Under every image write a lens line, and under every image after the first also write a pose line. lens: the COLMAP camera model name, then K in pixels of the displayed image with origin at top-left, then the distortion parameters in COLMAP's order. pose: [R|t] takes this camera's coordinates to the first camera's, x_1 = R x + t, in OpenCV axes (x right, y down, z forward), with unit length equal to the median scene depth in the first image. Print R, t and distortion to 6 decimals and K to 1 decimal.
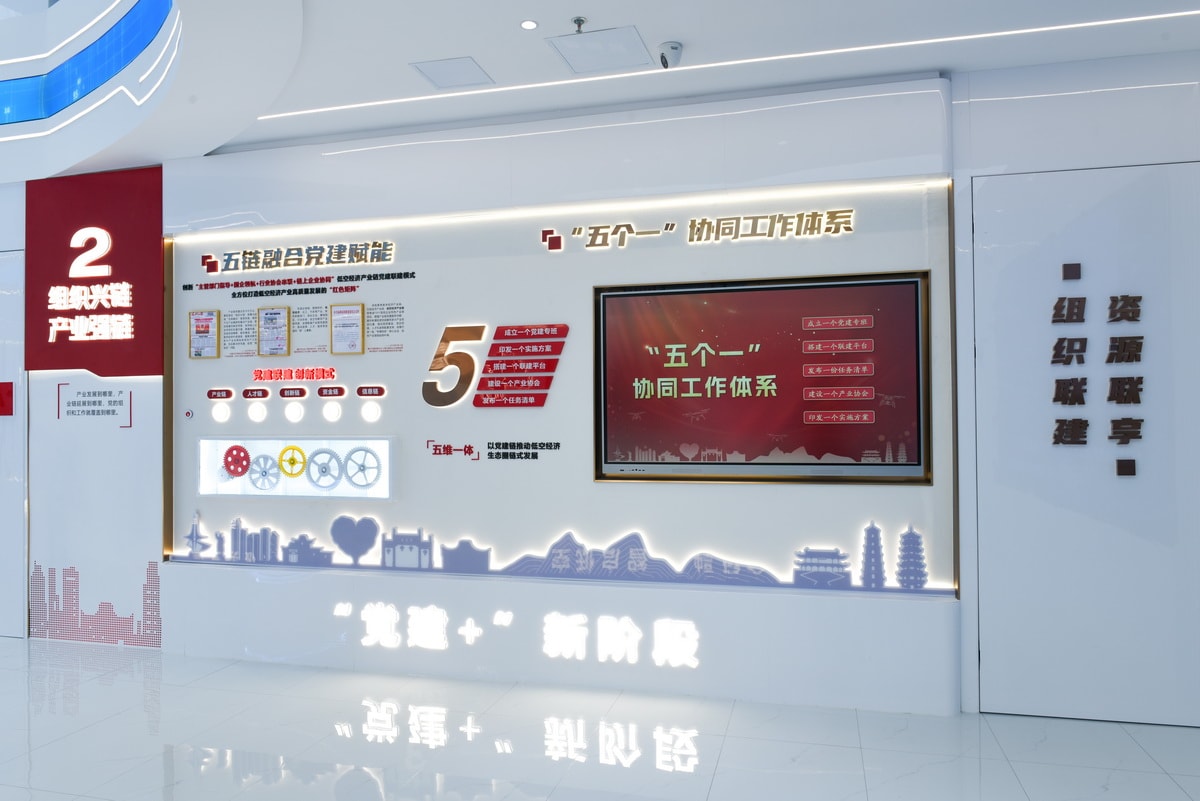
lens RADIAL K [[815.7, 0, 592.1], [0, 815.7, 394.5], [0, 0, 1]] dist [-0.026875, 0.012311]
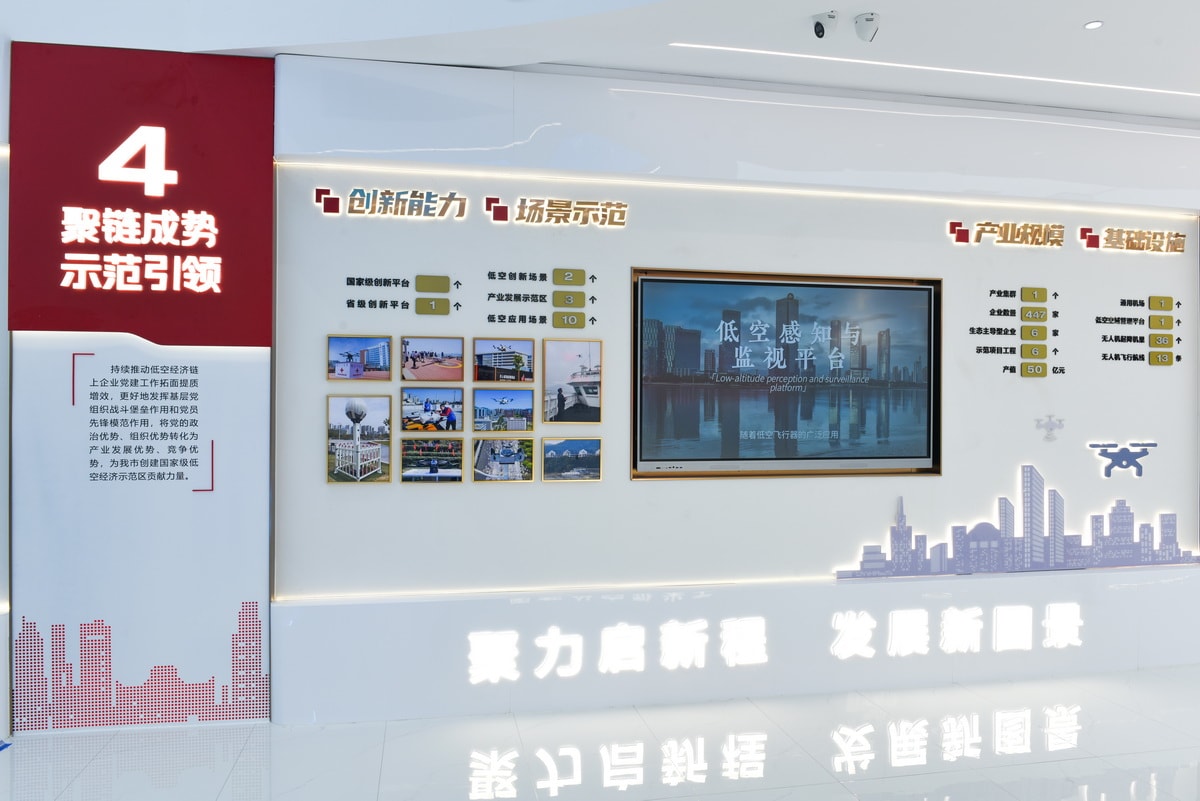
lens RADIAL K [[883.9, 0, 599.1], [0, 883.9, 393.1], [0, 0, 1]] dist [-0.018730, -0.000782]
pose [[0.906269, 0.018294, 0.422305, -0.469888], [-0.020691, 0.999785, 0.001094, 0.009657], [-0.422195, -0.009729, 0.906453, 0.120956]]
